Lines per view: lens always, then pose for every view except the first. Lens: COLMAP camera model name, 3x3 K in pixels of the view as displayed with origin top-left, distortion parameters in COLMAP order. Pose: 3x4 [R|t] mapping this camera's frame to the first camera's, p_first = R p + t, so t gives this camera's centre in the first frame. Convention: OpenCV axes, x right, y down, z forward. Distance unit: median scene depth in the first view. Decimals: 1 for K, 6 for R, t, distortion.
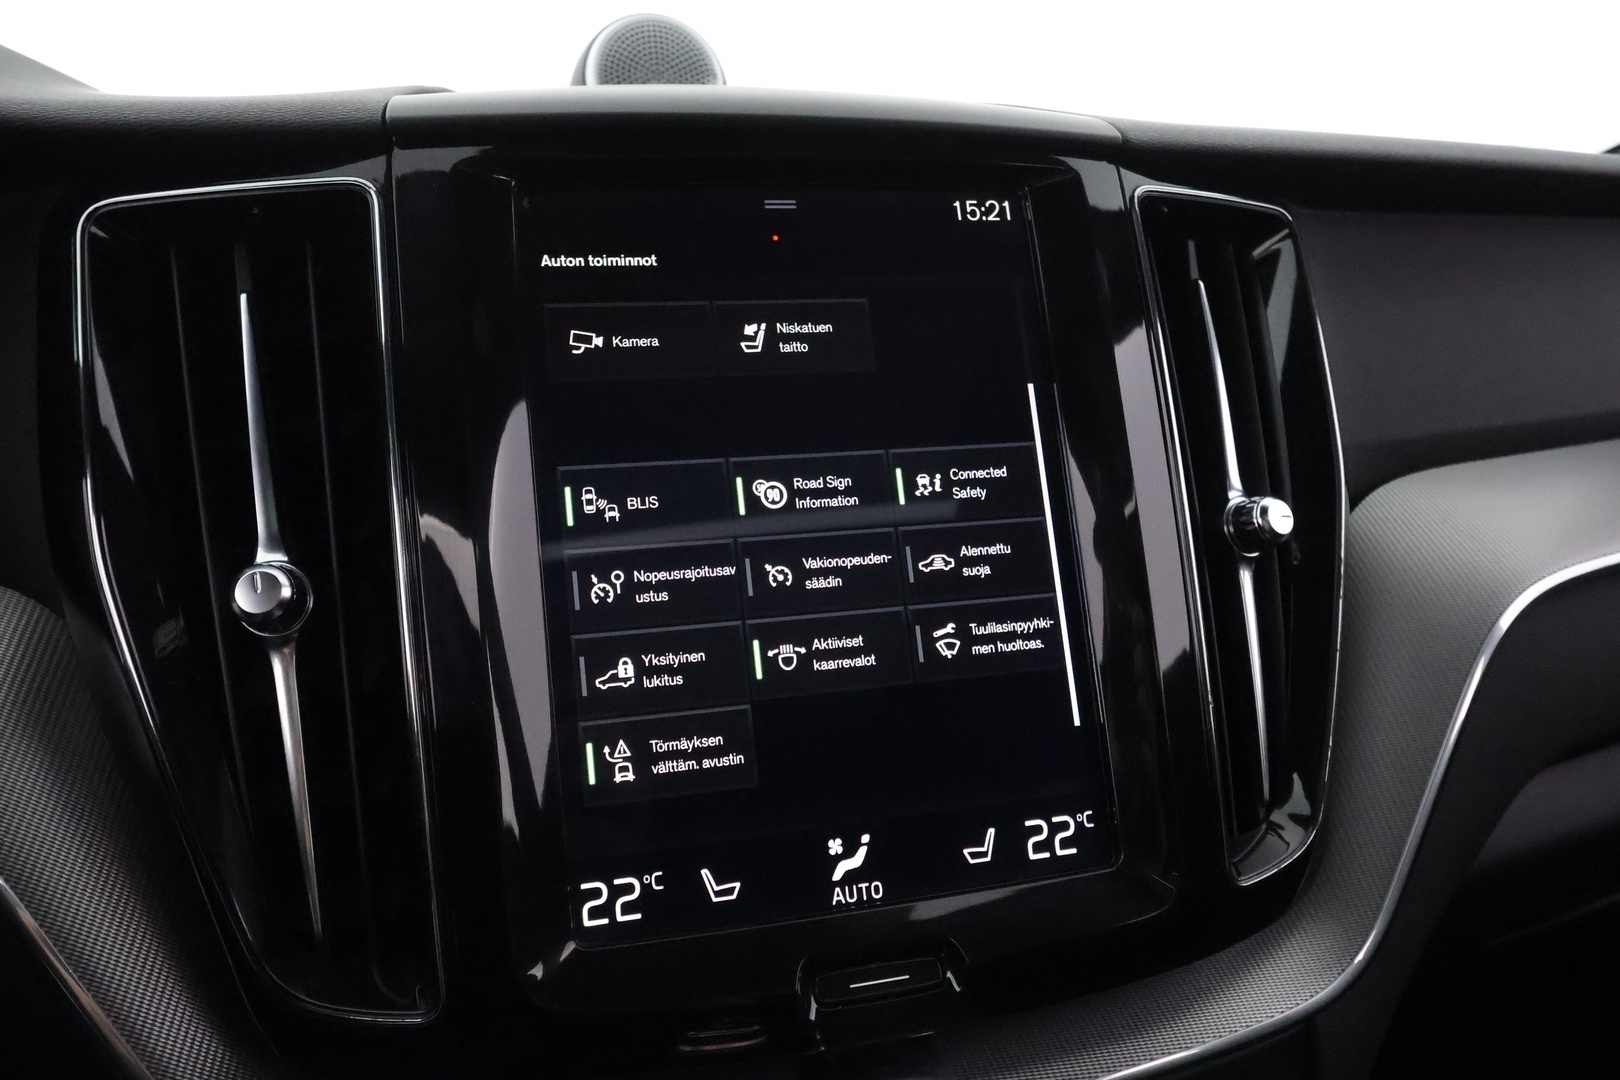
lens RADIAL K [[1251.7, 0, 816.8], [0, 1251.7, 540.1], [0, 0, 1]] dist [-0.001565, -0.006657]
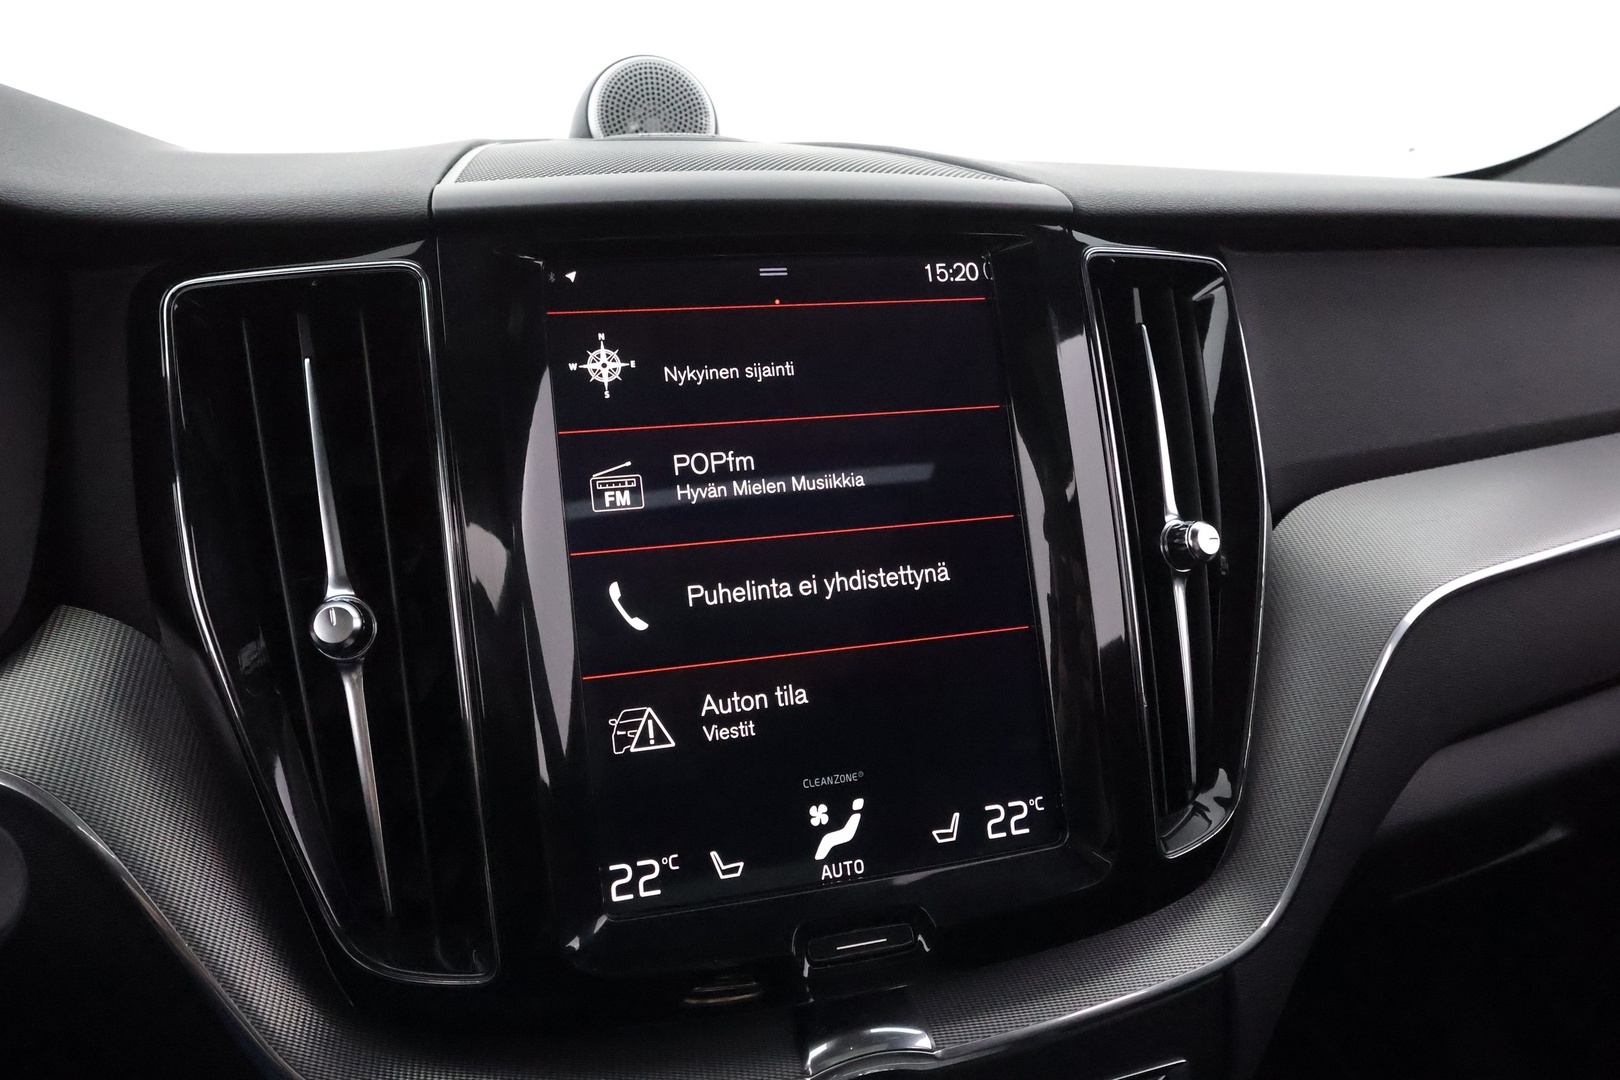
lens RADIAL K [[1251.7, 0, 811.0], [0, 1251.7, 535.9], [0, 0, 1]] dist [-0.001565, -0.006657]
pose [[0.999895, -0.004233, 0.013850, -0.011851], [0.003572, 0.998872, 0.047354, -0.084710], [-0.014034, -0.047299, 0.998782, -0.156590]]
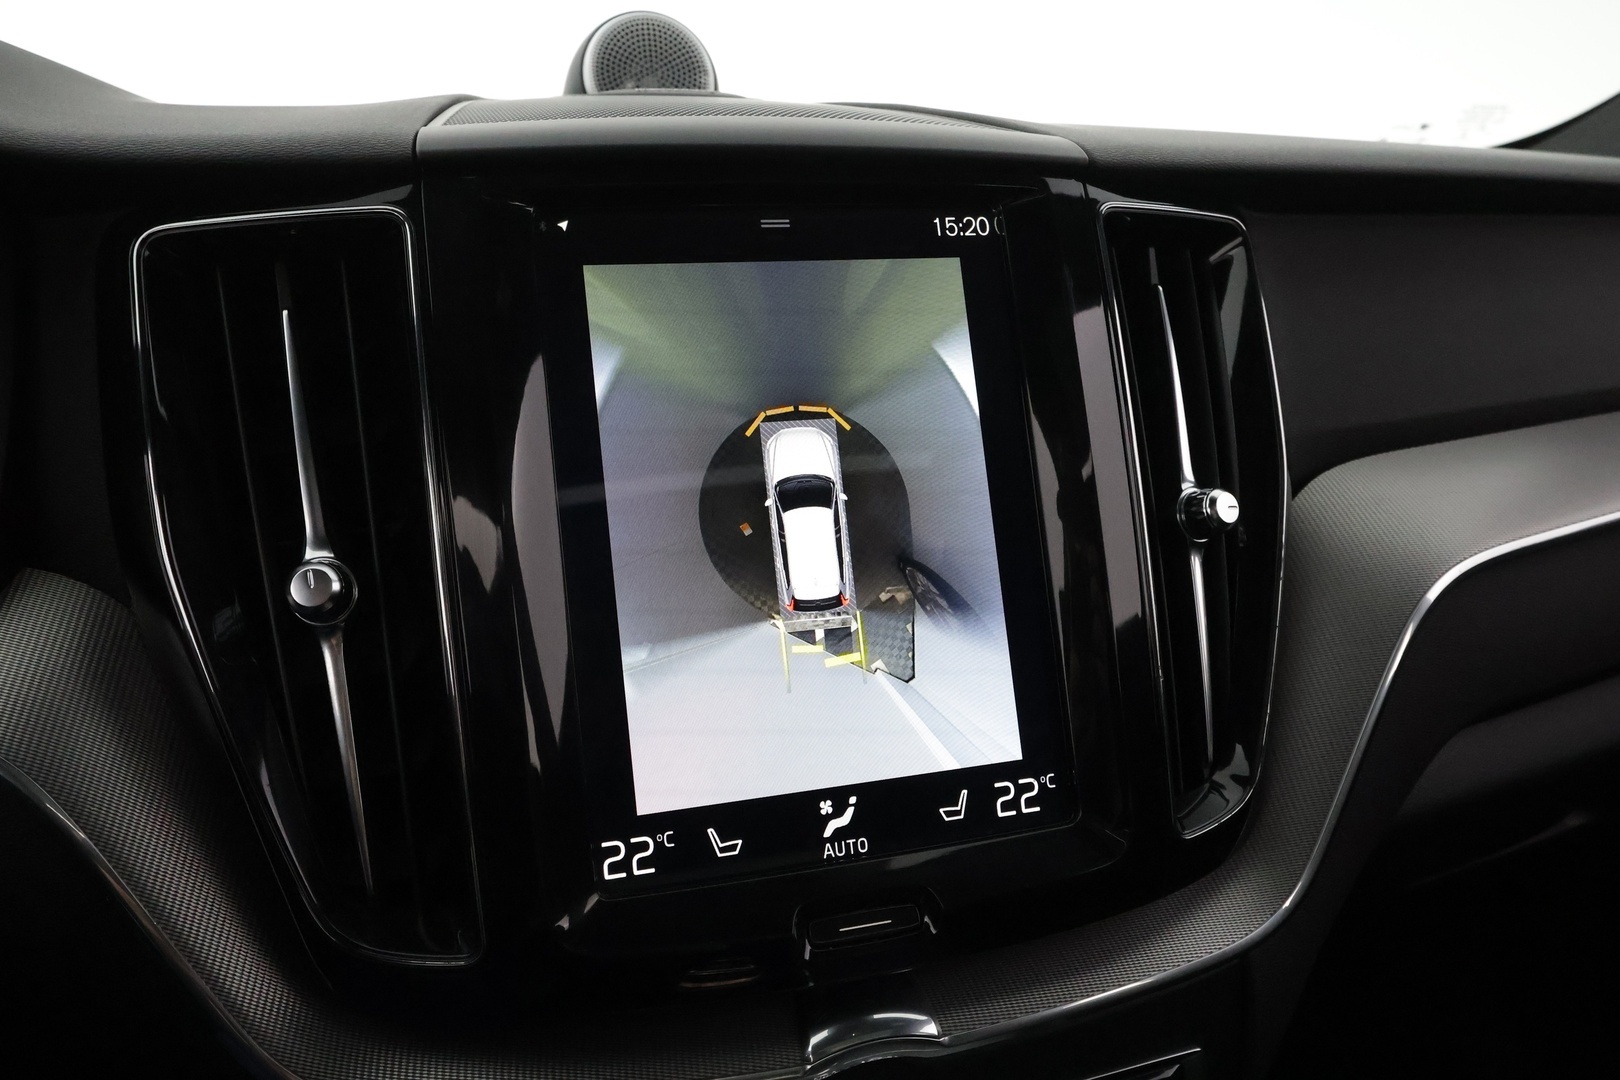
lens RADIAL K [[1251.7, 0, 812.0], [0, 1251.7, 538.6], [0, 0, 1]] dist [-0.001565, -0.006657]
pose [[0.999844, -0.000377, 0.017651, -0.017002], [-0.000549, 0.998624, 0.052435, -0.053393], [-0.017646, -0.052437, 0.998468, -0.106414]]
